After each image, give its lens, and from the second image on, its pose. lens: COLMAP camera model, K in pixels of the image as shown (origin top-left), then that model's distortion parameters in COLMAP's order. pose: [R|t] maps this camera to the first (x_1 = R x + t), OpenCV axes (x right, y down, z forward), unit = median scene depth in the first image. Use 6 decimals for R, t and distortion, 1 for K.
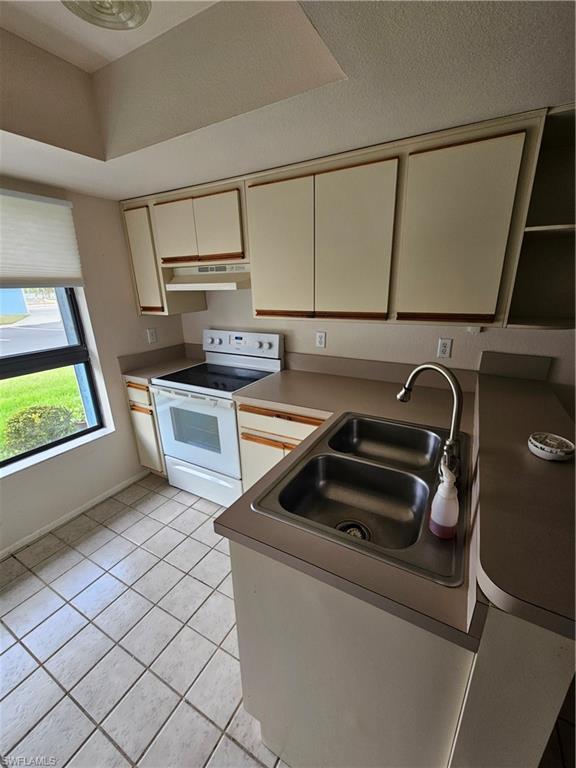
lens RADIAL K [[310.2, 0, 288.4], [0, 310.2, 385.0], [0, 0, 1]] dist [-0.006730, 0.000686]
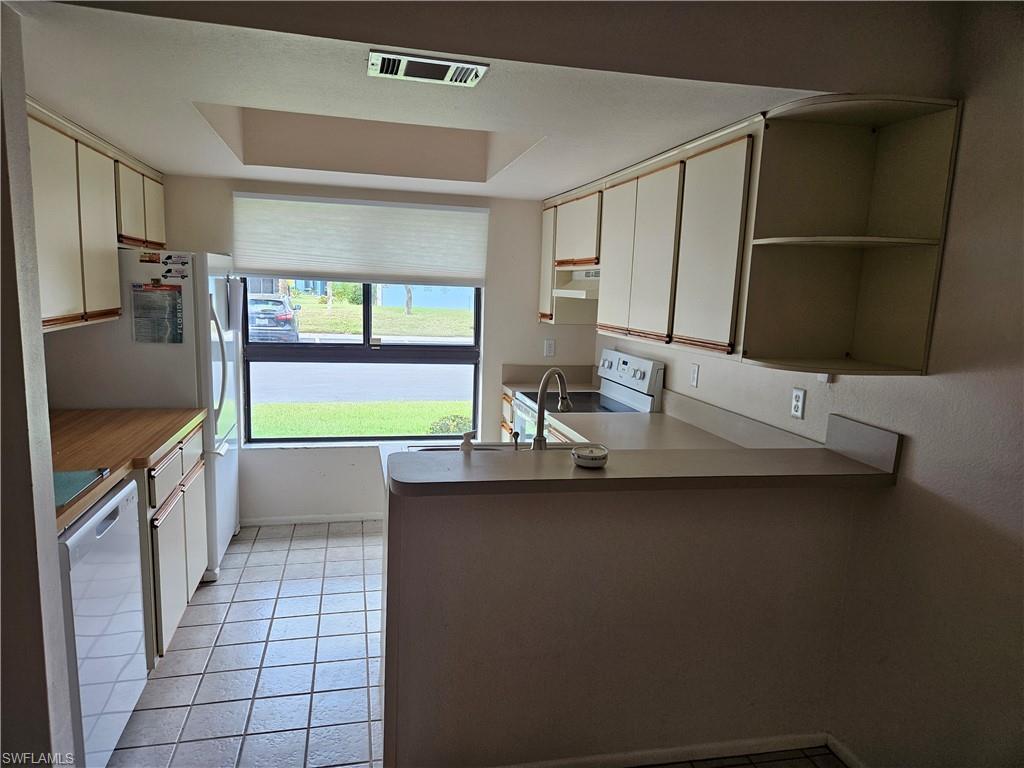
lens RADIAL K [[673.7, 0, 514.1], [0, 673.7, 387.8], [0, 0, 1]] dist [0.018717, -0.006294]
pose [[0.668937, 0.151914, -0.727630, 0.919697], [-0.273492, 0.960527, -0.050893, 0.066492], [0.691177, 0.233045, 0.684080, -0.299629]]
